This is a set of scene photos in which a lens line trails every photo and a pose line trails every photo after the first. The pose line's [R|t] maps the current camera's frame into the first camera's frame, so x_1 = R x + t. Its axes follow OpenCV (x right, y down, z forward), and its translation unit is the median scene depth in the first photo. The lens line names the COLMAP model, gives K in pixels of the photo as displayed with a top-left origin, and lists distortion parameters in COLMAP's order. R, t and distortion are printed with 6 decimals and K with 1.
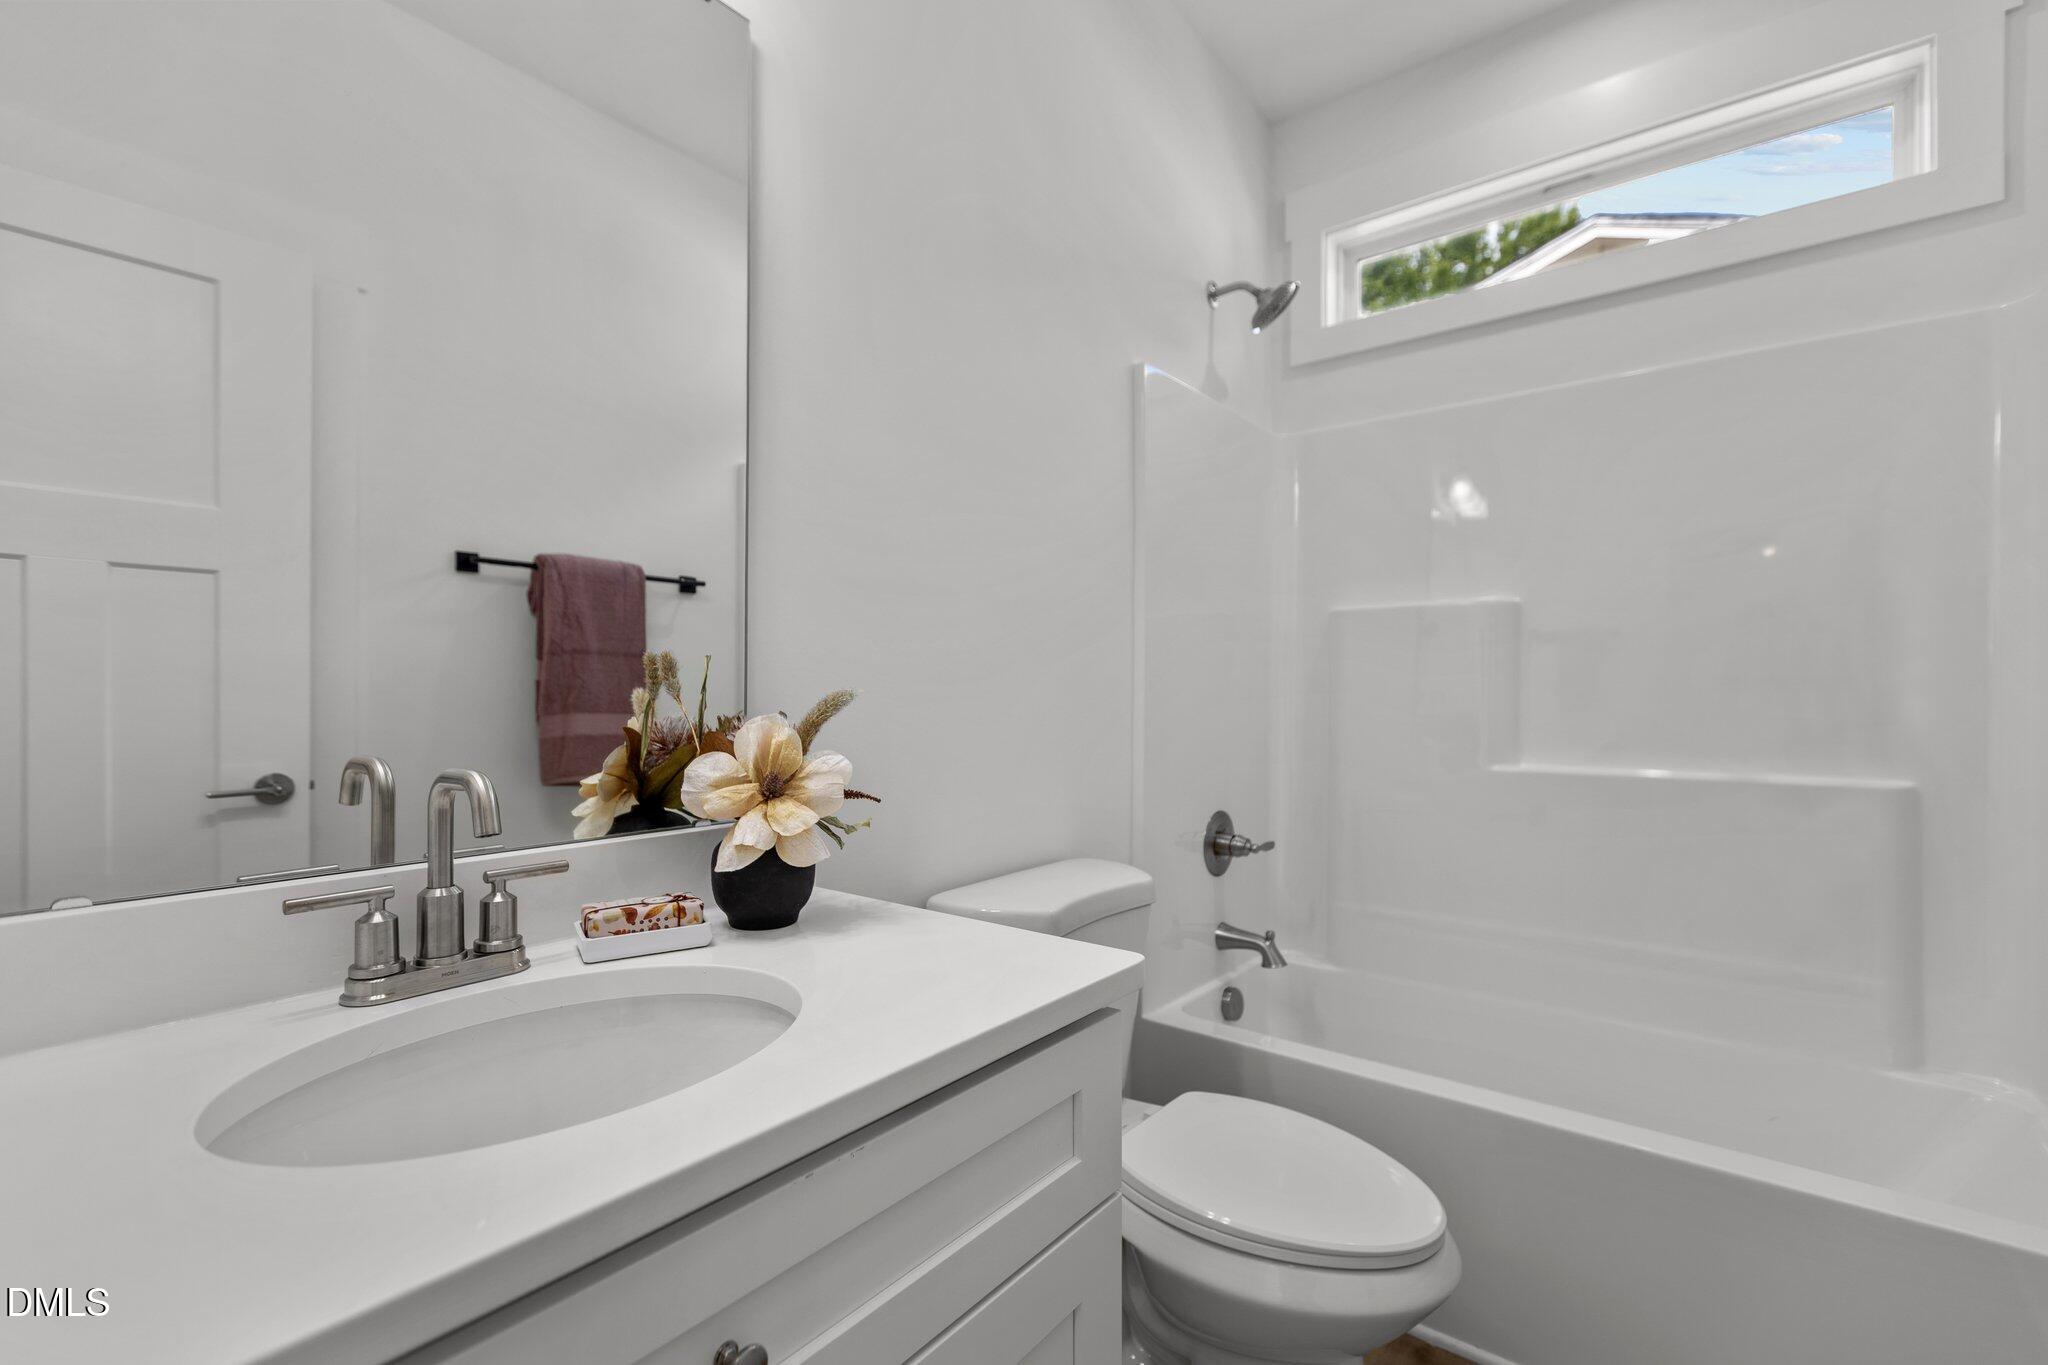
lens RADIAL K [[903.2, 0, 1027.7], [0, 903.2, 695.9], [0, 0, 1]] dist [0.001896, -0.001557]
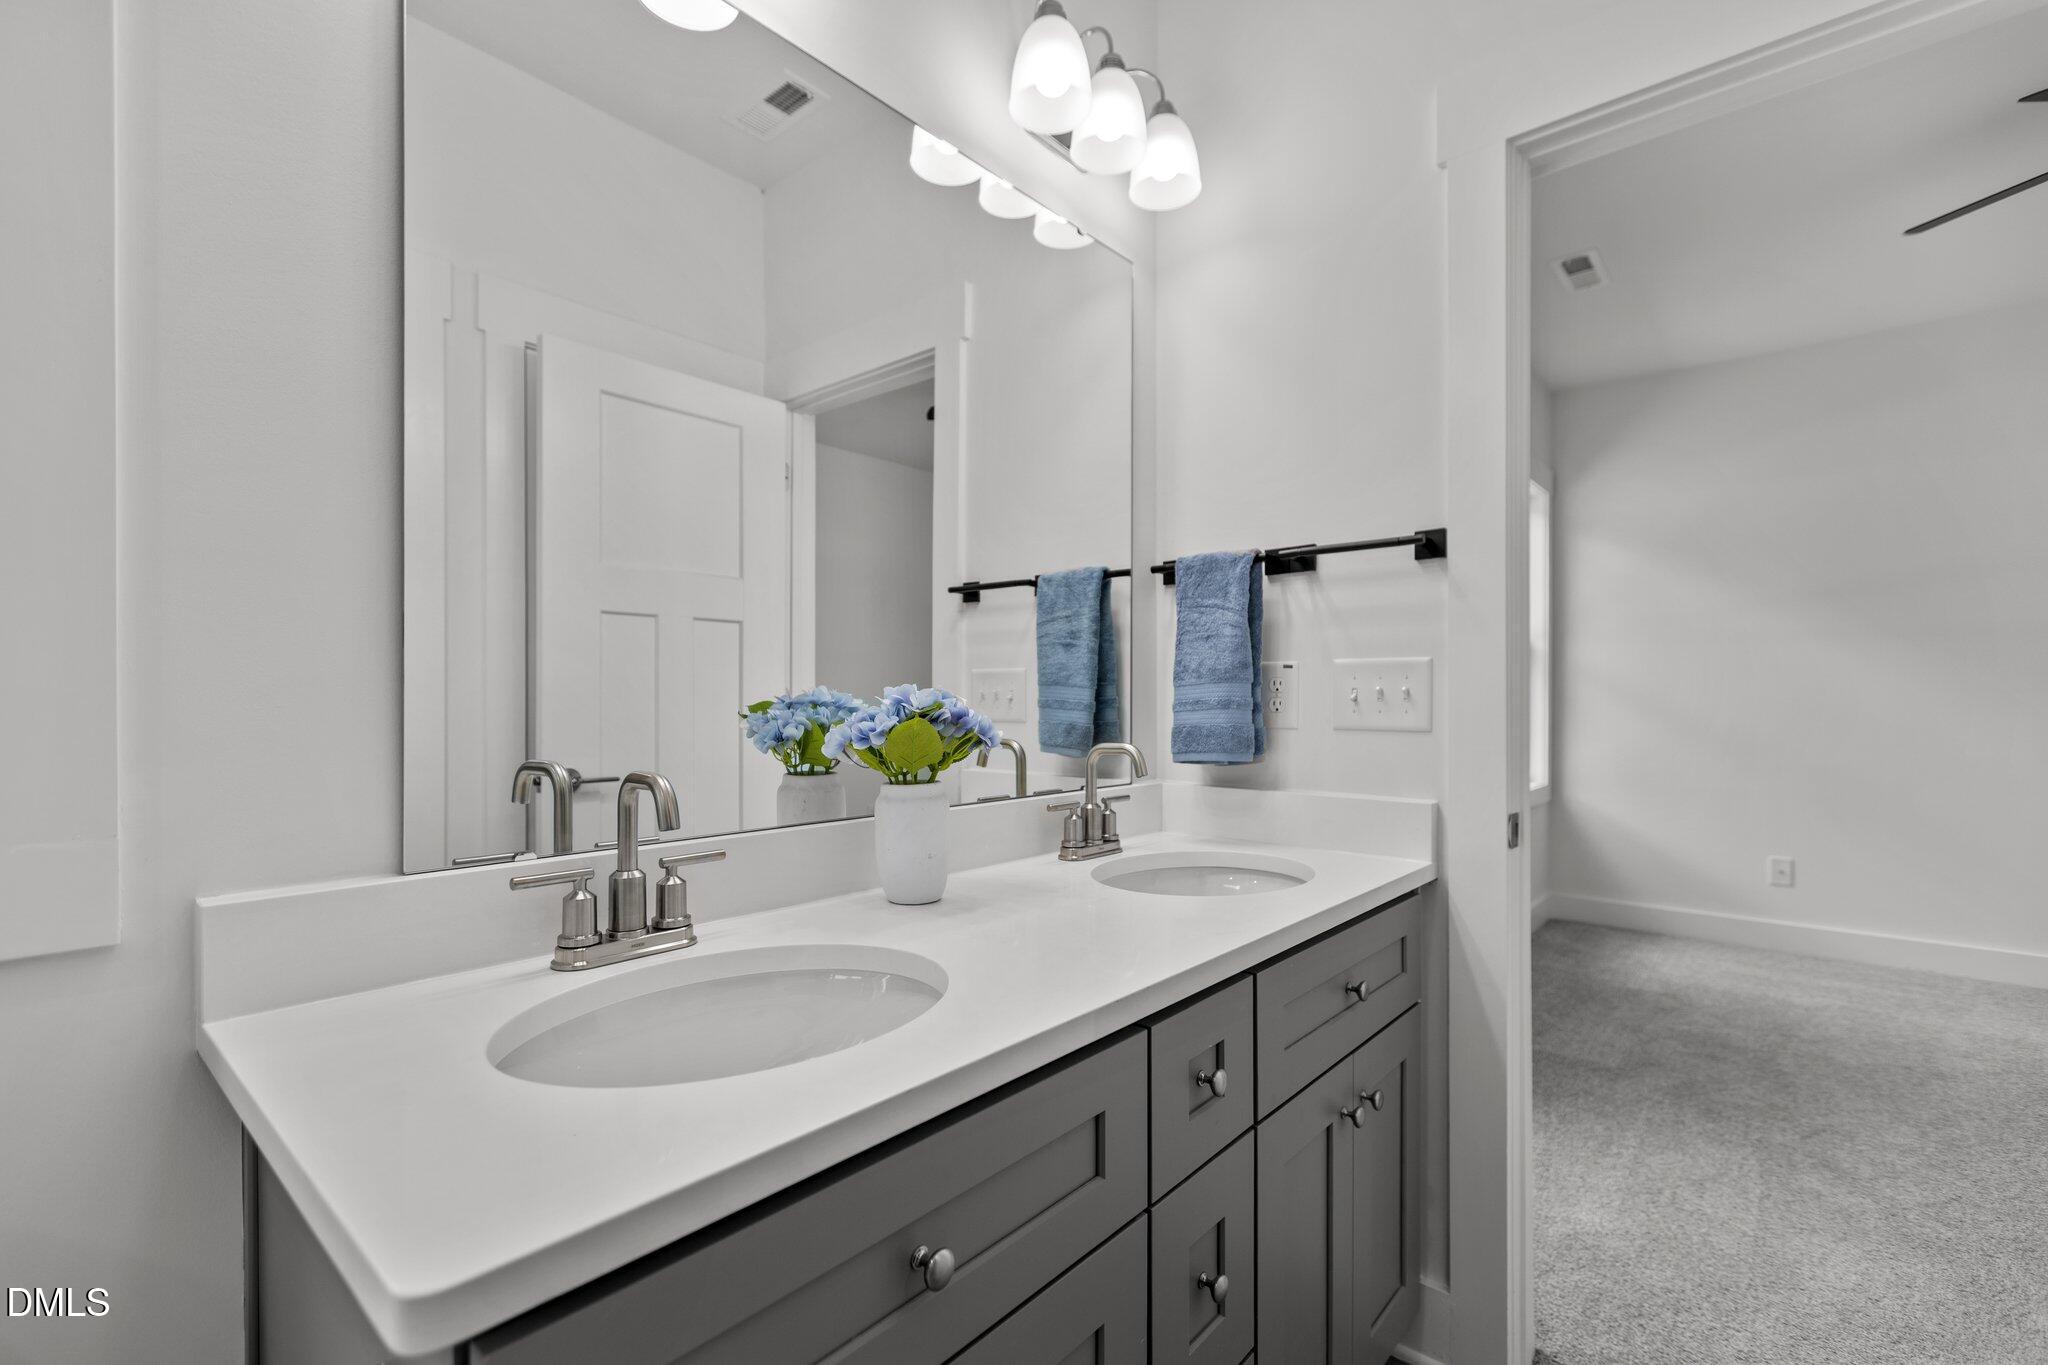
lens RADIAL K [[889.1, 0, 1012.3], [0, 889.1, 686.6], [0, 0, 1]] dist [0.001927, 0.000140]
pose [[0.997800, -0.001012, -0.066283, -0.086087], [-0.000395, 0.999775, -0.021210, 0.000465], [0.066290, 0.021189, 0.997575, -0.110382]]
